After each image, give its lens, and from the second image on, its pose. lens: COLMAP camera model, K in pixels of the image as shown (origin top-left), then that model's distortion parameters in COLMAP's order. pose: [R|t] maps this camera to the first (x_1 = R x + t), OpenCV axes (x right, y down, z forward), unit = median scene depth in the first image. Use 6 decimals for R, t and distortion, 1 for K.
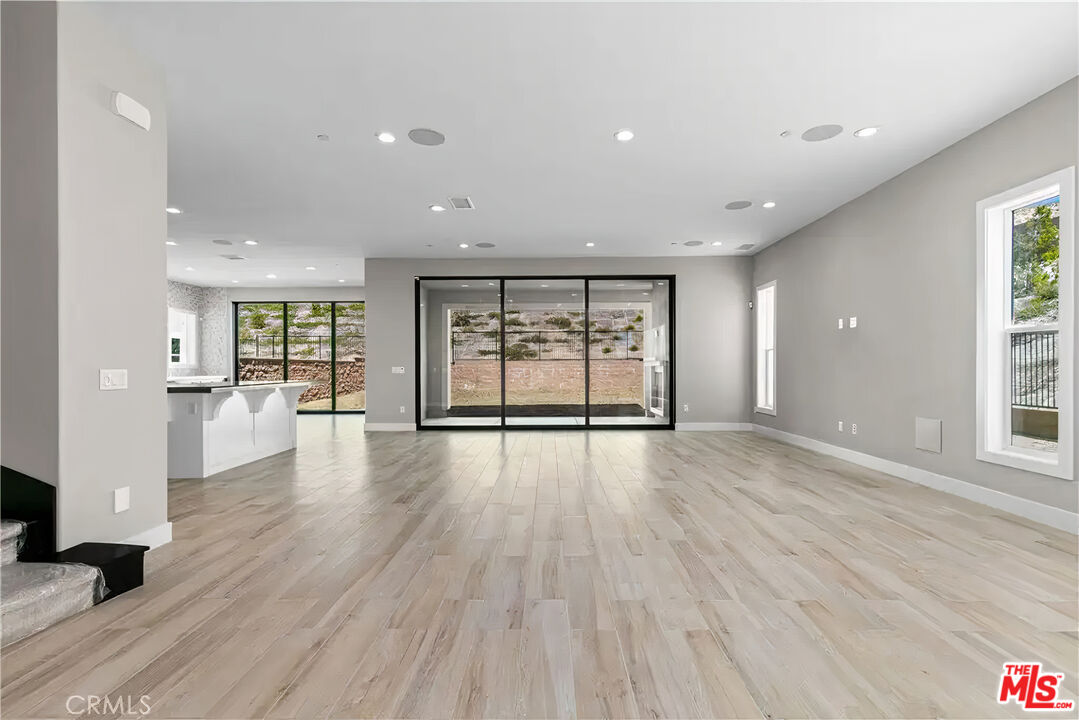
lens RADIAL K [[483.5, 0, 544.7], [0, 483.5, 367.3], [0, 0, 1]] dist [0.000365, -0.000102]
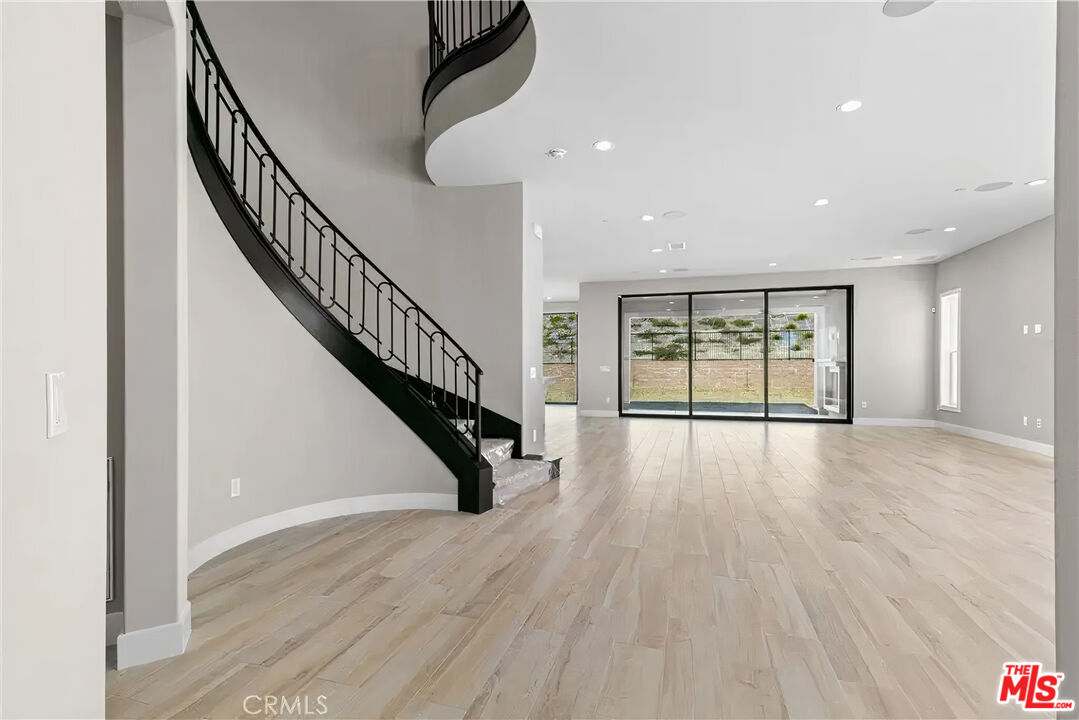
lens RADIAL K [[480.4, 0, 538.6], [0, 480.4, 366.0], [0, 0, 1]] dist [-0.008408, -0.000479]
pose [[0.955898, 0.003366, -0.293679, -0.096909], [-0.003876, 0.999992, -0.001155, -0.000040], [0.293672, 0.002242, 0.955903, -0.261438]]
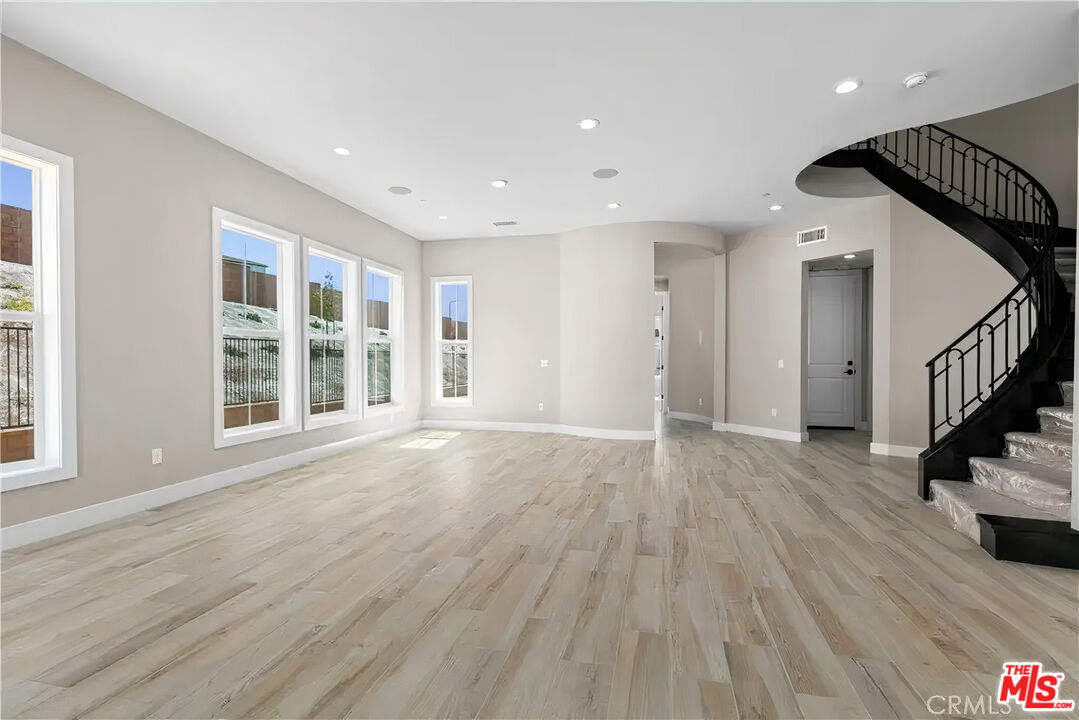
lens RADIAL K [[483.5, 0, 544.7], [0, 483.5, 367.3], [0, 0, 1]] dist [0.000365, -0.000102]
pose [[-0.974520, 0.001498, 0.224296, -0.026474], [0.005698, 0.999820, 0.018077, -0.001616], [-0.224228, 0.018894, -0.974353, 0.668198]]
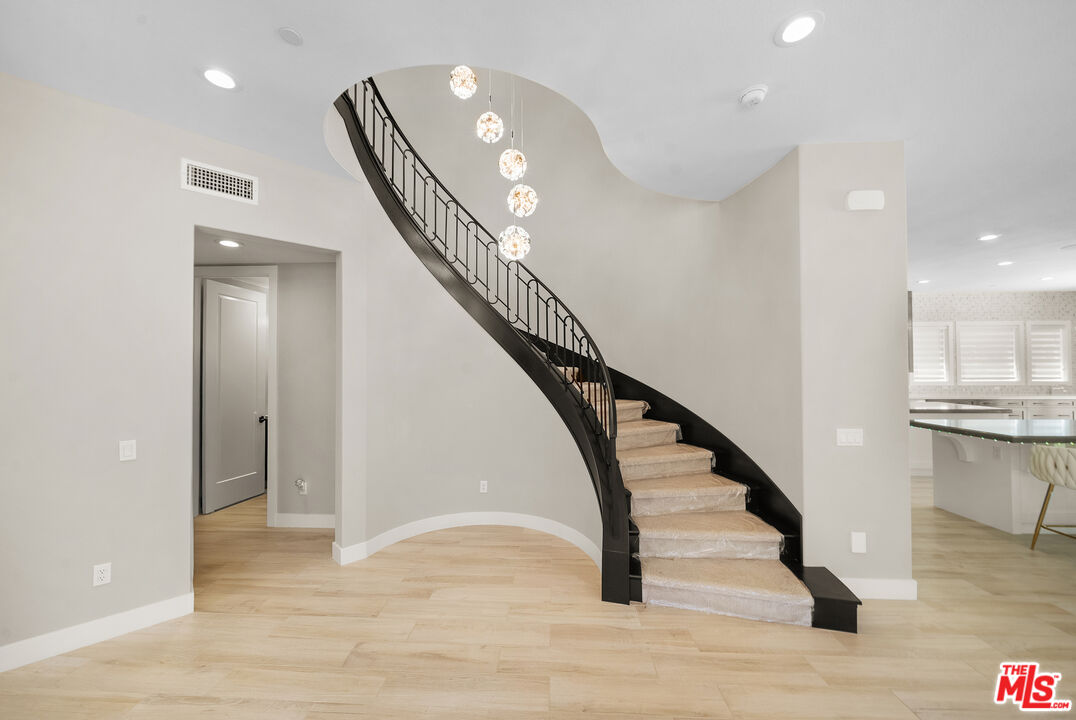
lens RADIAL K [[386.4, 0, 539.1], [0, 386.4, 363.7], [0, 0, 1]] dist [-0.001718, -0.000167]
pose [[-0.042812, -0.006571, -0.999062, 0.024878], [0.002760, 0.999974, -0.006696, -0.047211], [0.999079, -0.003044, -0.042793, 0.092313]]
